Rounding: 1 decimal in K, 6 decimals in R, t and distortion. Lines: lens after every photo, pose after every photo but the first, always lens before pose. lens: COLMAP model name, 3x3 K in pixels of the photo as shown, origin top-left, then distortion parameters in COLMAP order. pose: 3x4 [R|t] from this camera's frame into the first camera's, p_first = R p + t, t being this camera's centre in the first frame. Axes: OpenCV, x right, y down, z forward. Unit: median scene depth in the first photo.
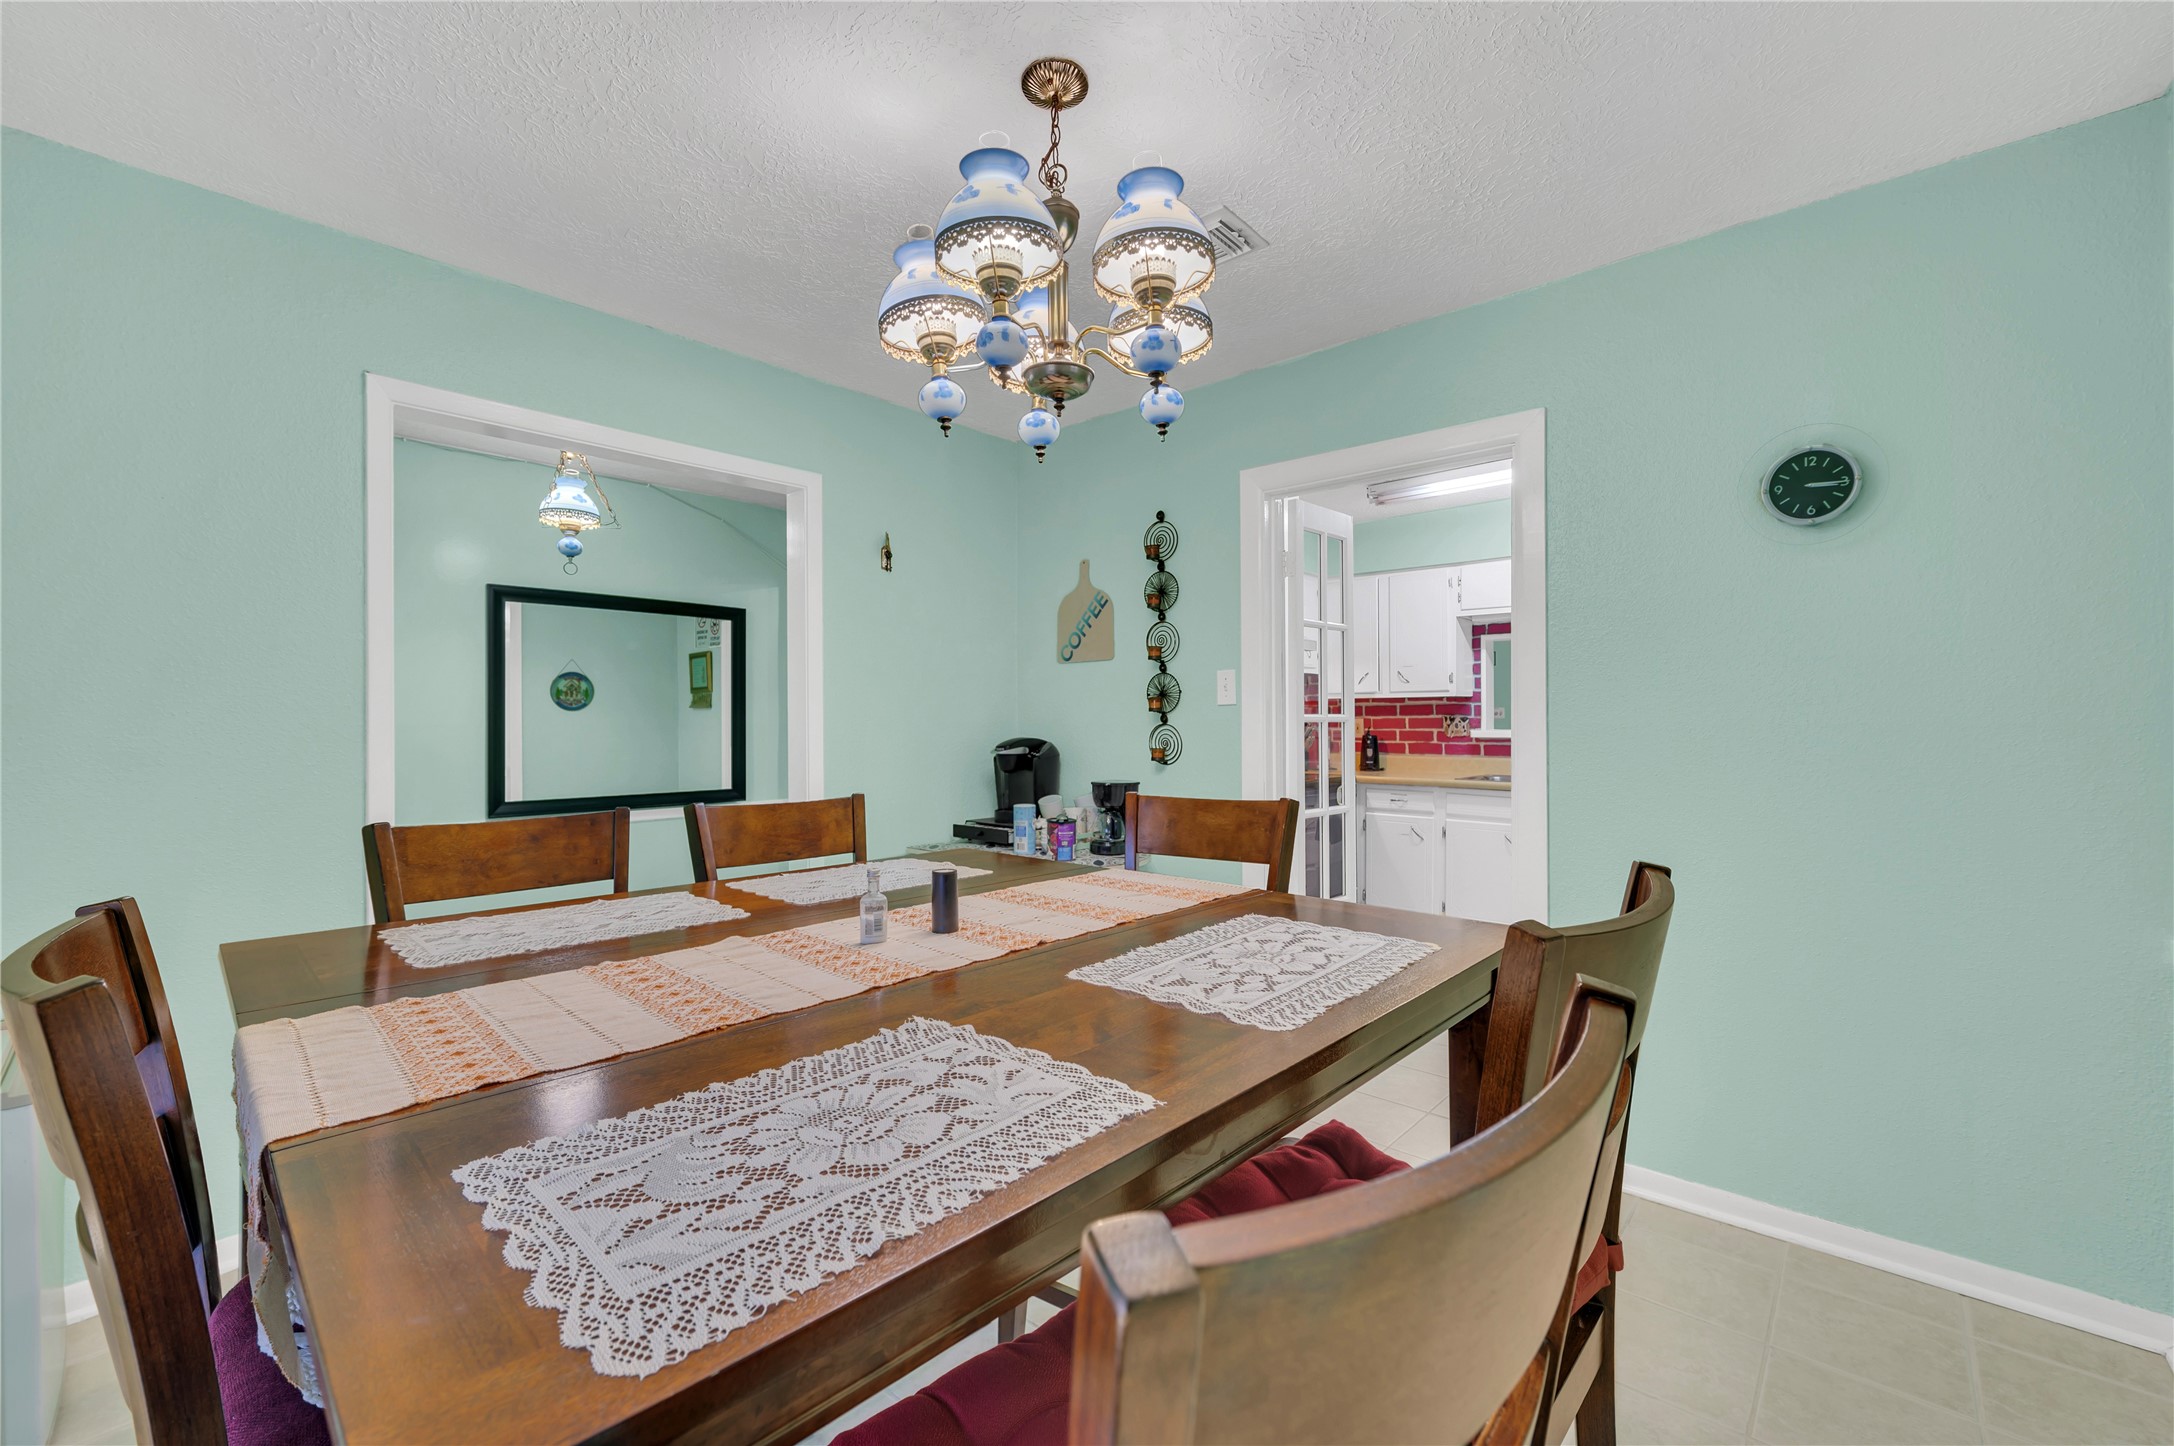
lens RADIAL K [[905.2, 0, 1088.4], [0, 905.2, 721.8], [0, 0, 1]] dist [-0.008594, -0.000351]
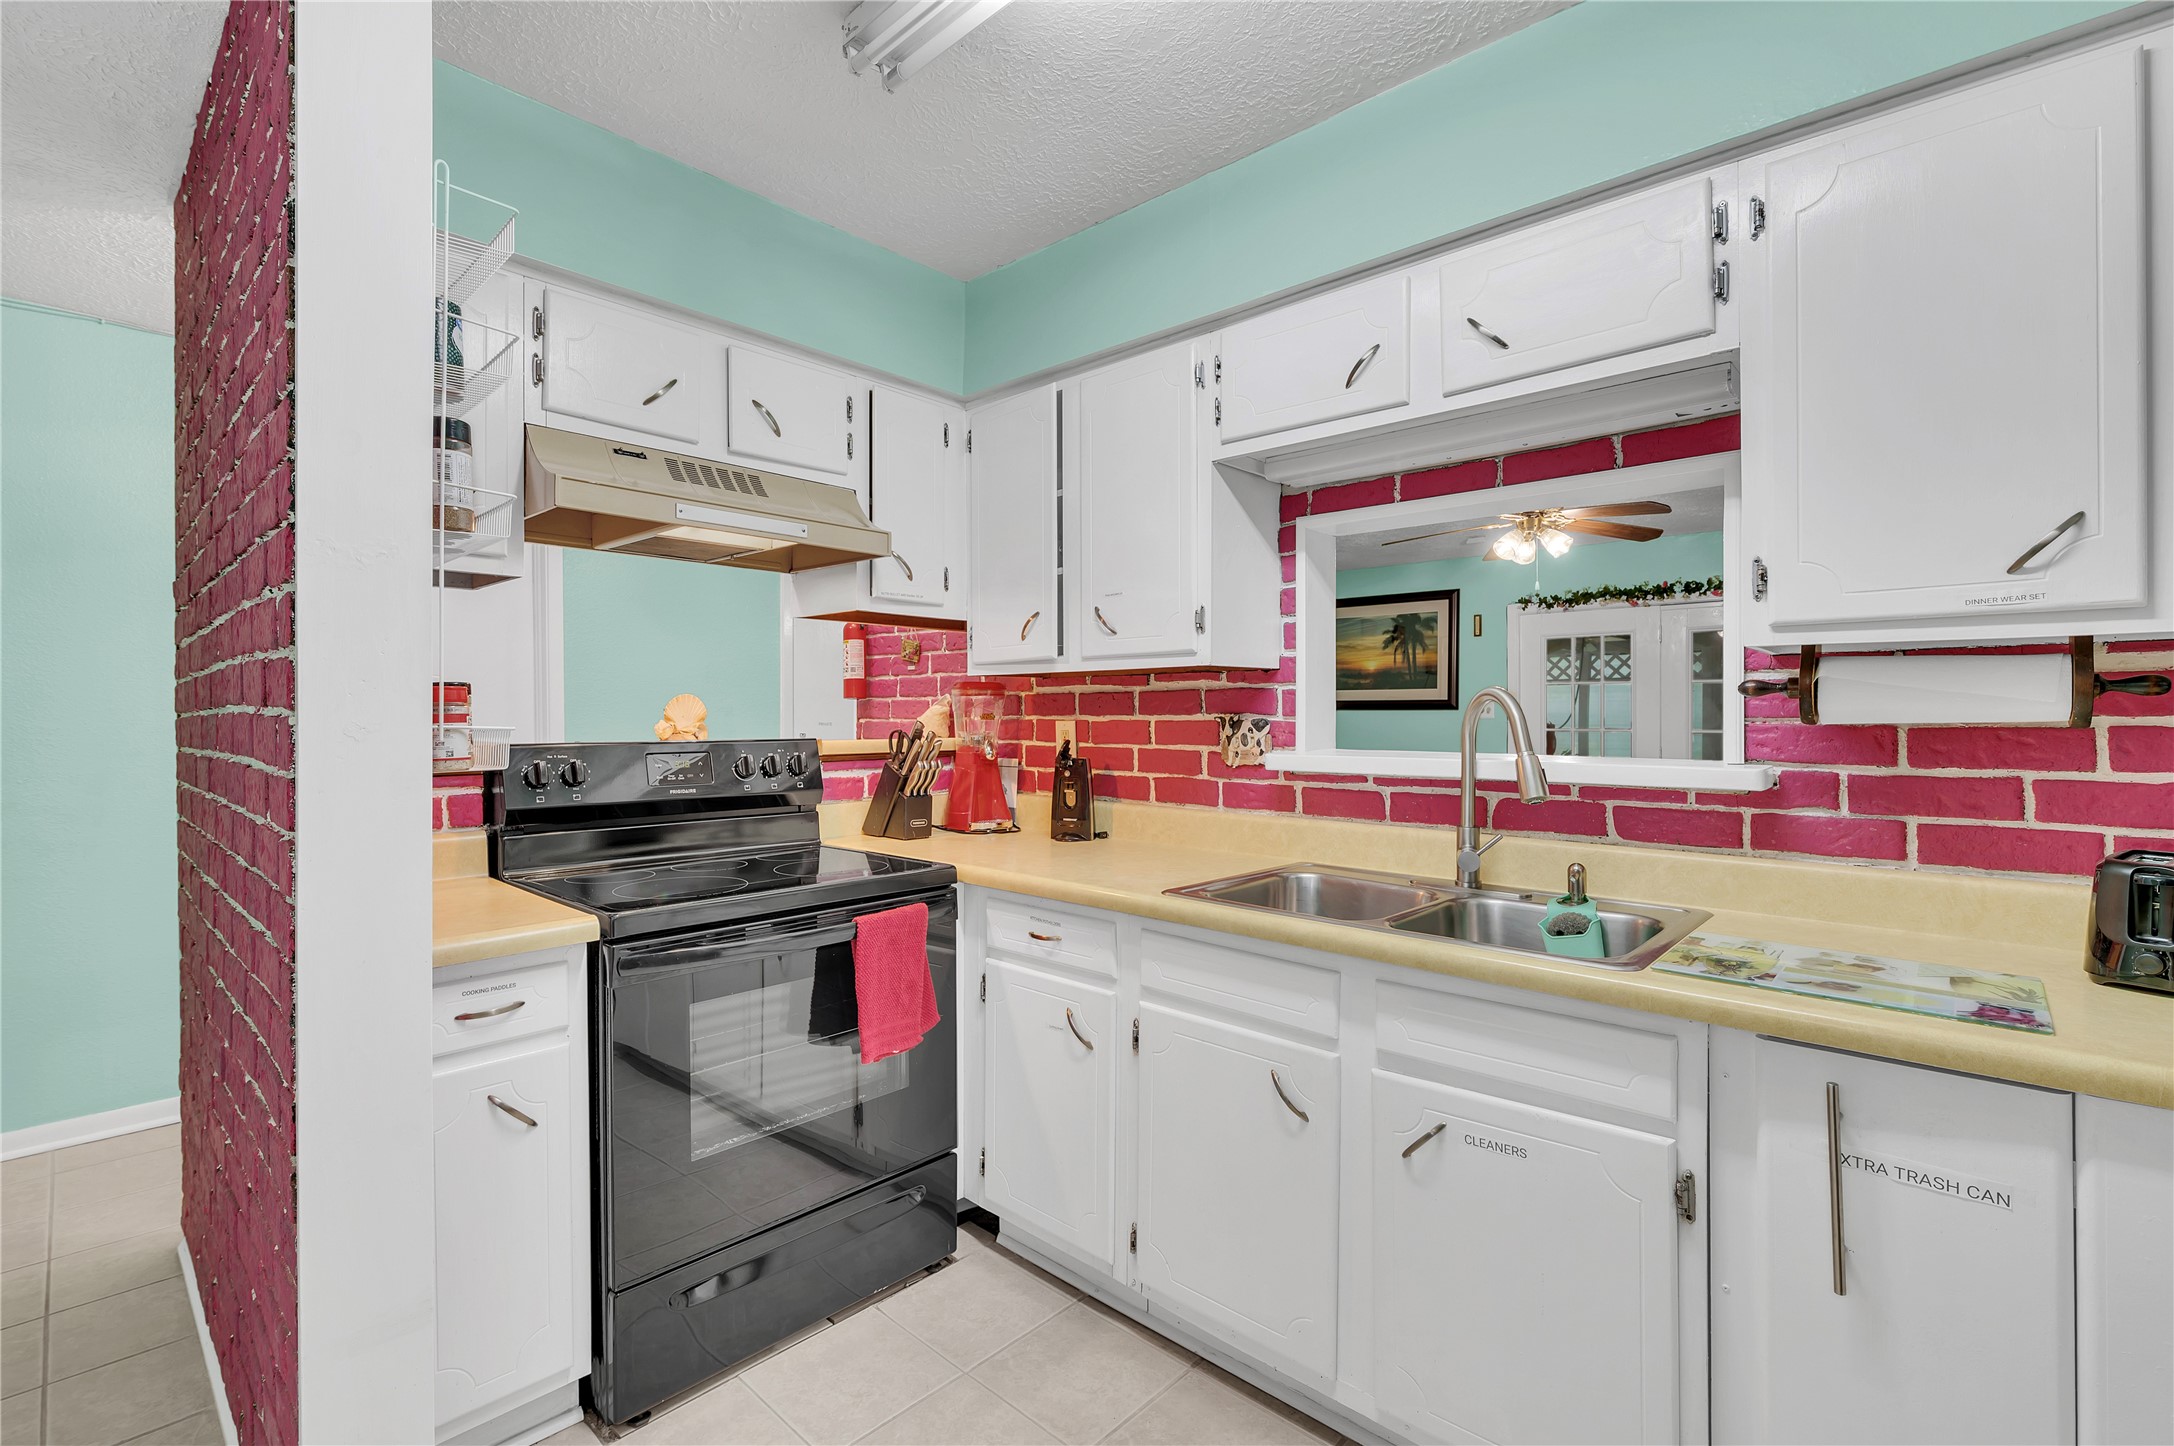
lens RADIAL K [[905.2, 0, 1107.0], [0, 905.2, 721.0], [0, 0, 1]] dist [-0.008594, -0.000351]
pose [[0.999054, 0.005706, -0.043101, 0.362851], [-0.005511, 0.999974, 0.004653, -0.005928], [0.043127, -0.004411, 0.999060, 0.582035]]
